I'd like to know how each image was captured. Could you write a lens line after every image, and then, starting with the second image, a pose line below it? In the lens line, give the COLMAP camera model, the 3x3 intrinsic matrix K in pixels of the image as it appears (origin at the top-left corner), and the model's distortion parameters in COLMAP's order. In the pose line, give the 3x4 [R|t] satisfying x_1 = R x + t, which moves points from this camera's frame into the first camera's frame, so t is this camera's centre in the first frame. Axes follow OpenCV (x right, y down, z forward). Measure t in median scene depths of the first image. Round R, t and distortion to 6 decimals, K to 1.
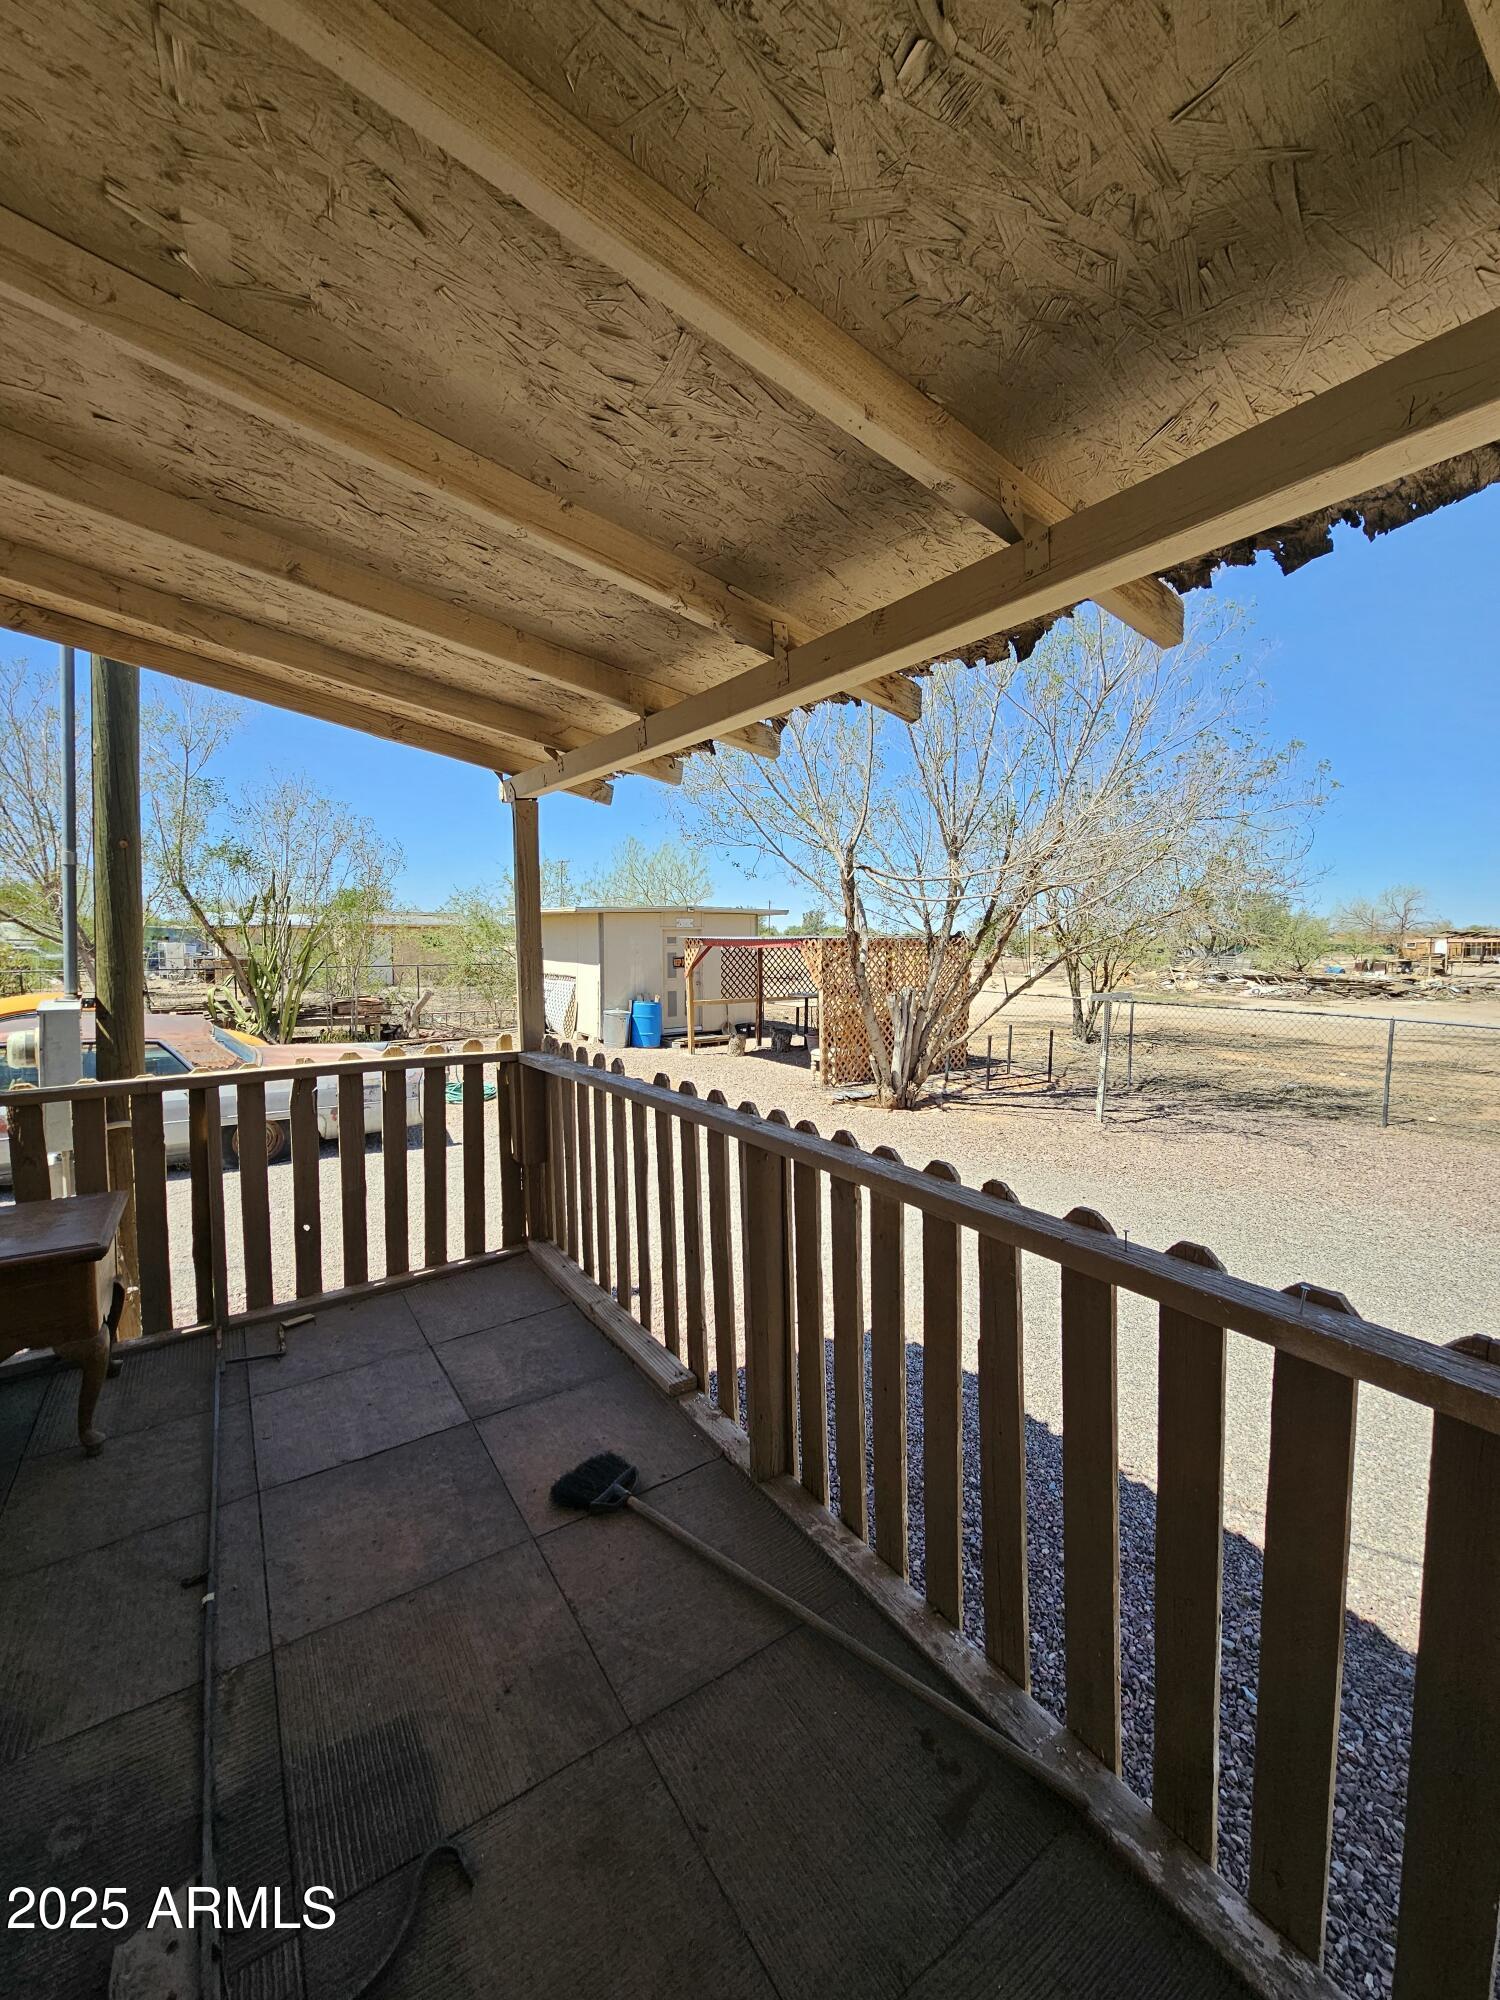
lens RADIAL K [[811.2, 0, 744.9], [0, 811.2, 994.4], [0, 0, 1]] dist [-0.001407, -0.000377]
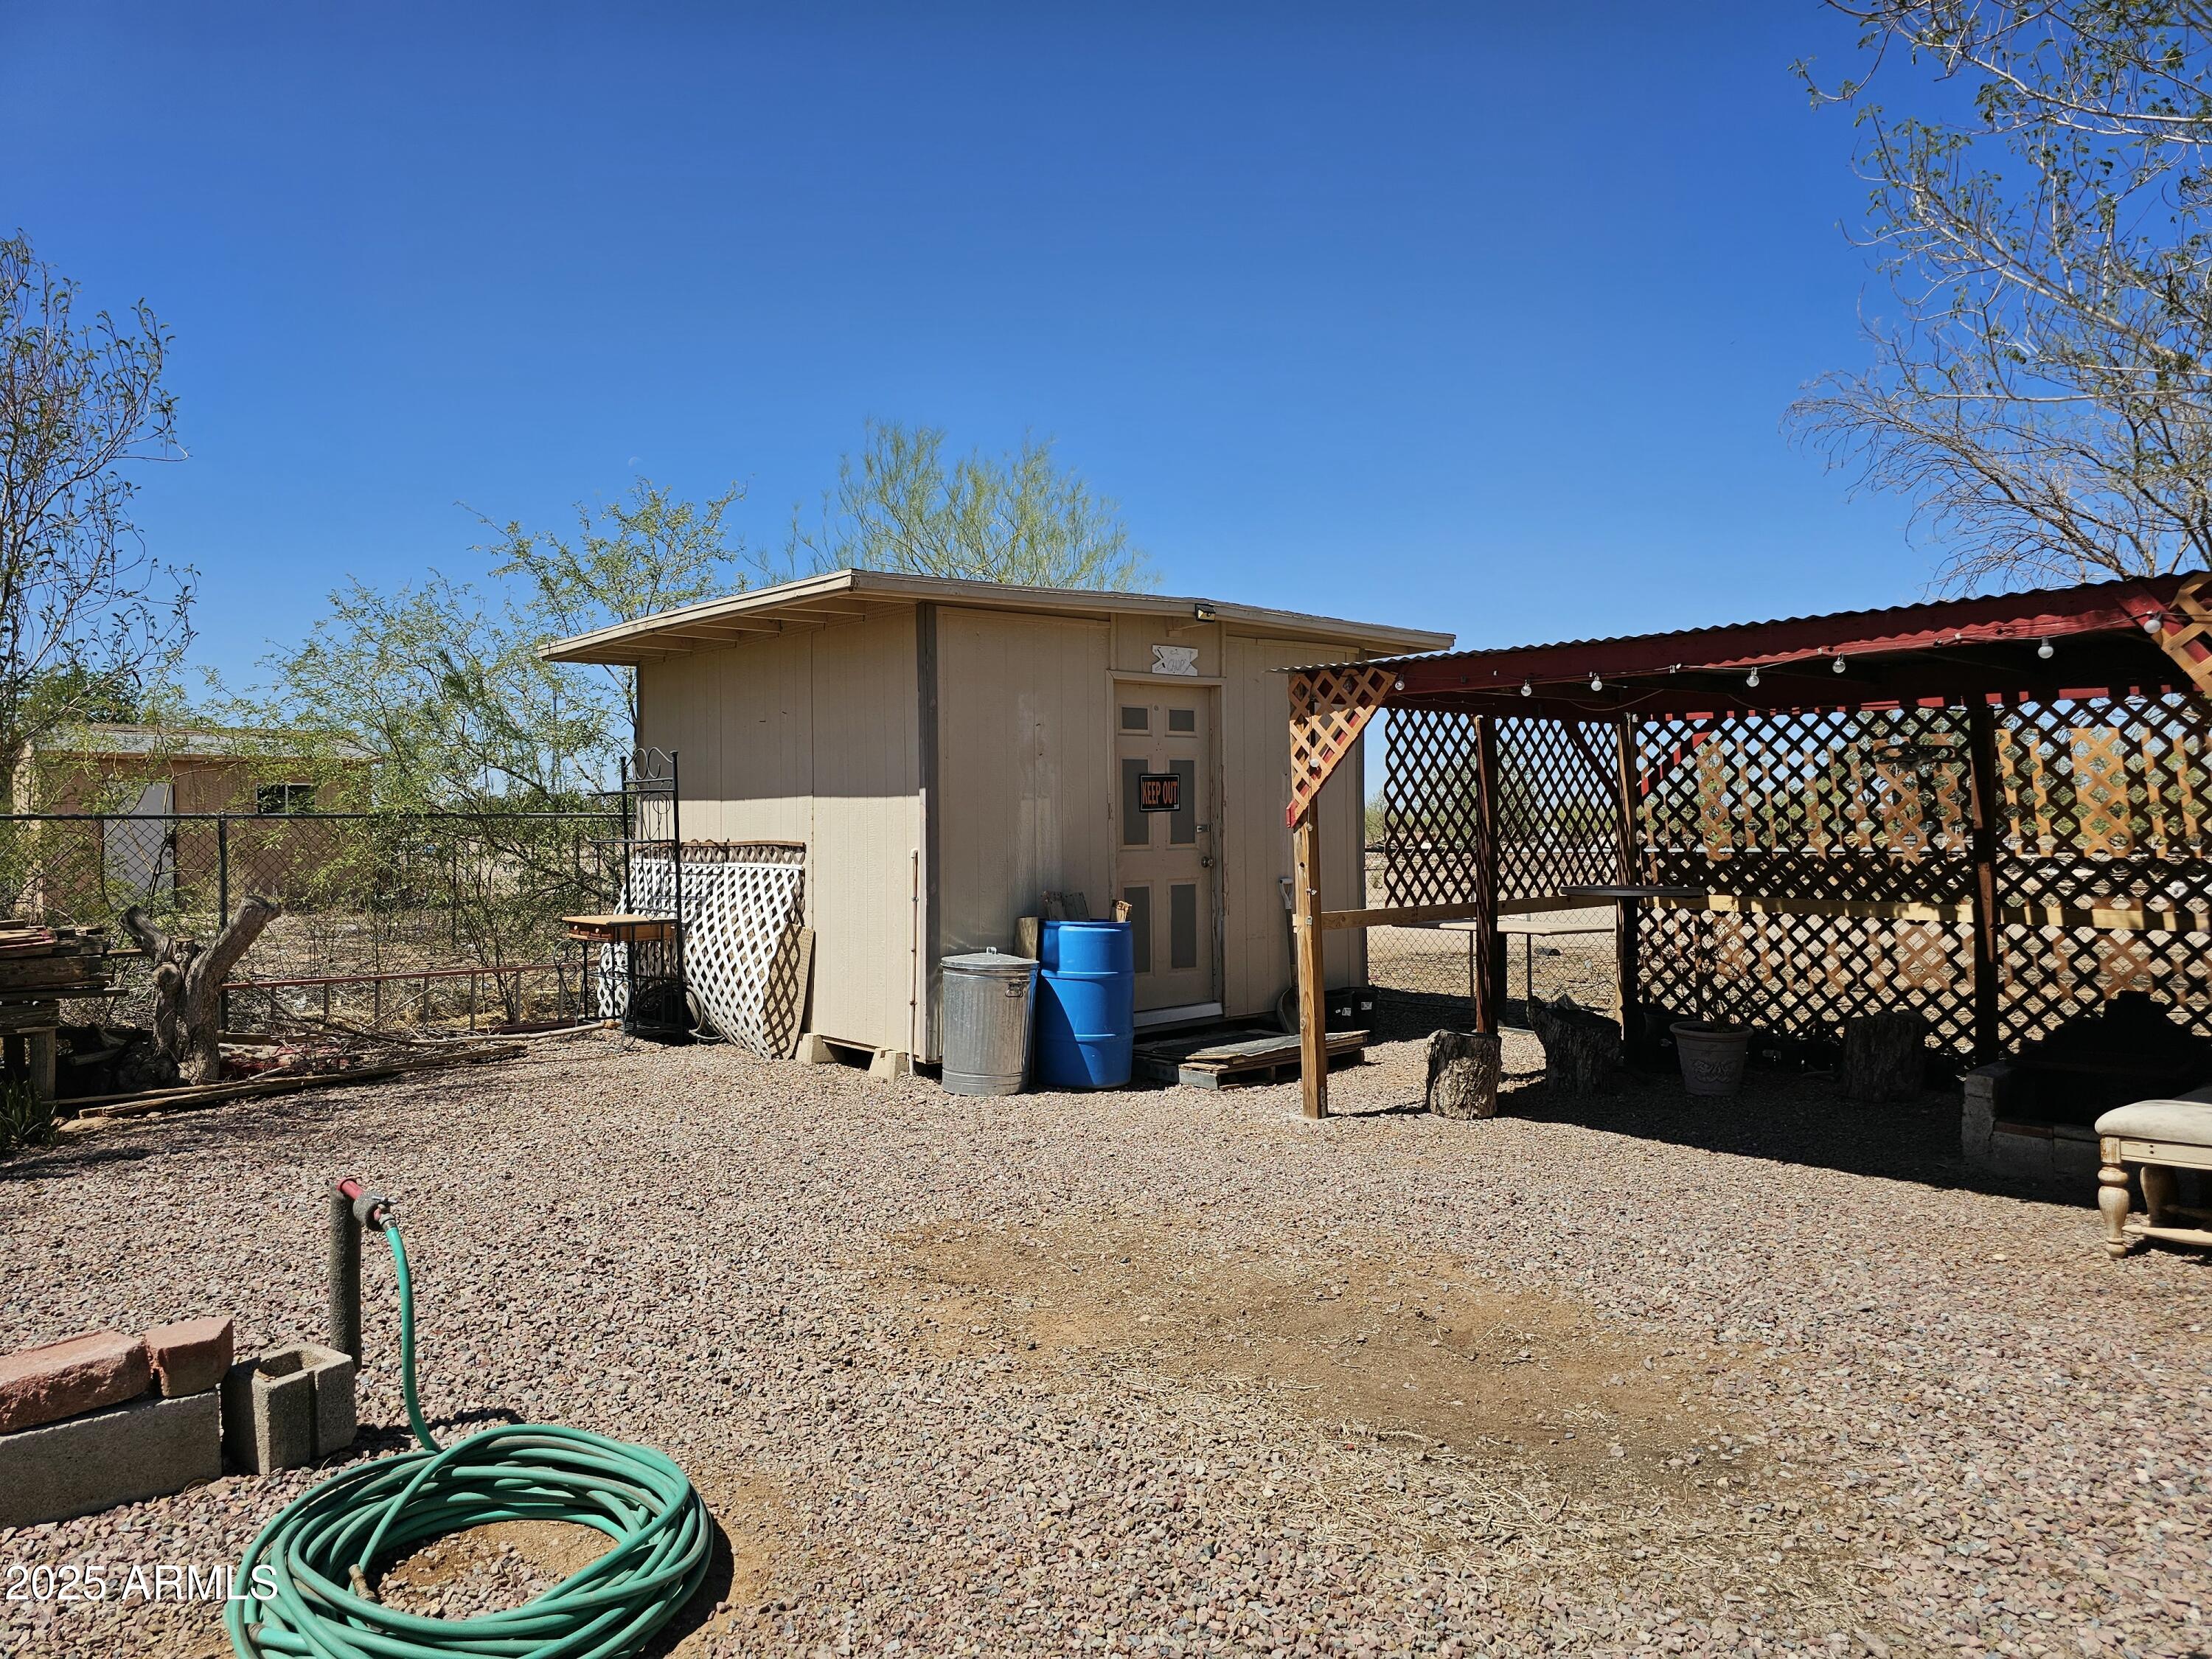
lens RADIAL K [[1455.3, 0, 1100.6], [0, 1455.3, 815.6], [0, 0, 1]] dist [0.056652, -0.042581]
pose [[0.990945, -0.013029, 0.133636, -0.185431], [0.023021, 0.997029, -0.073502, 0.009327], [-0.132281, 0.075912, 0.988301, 0.495413]]
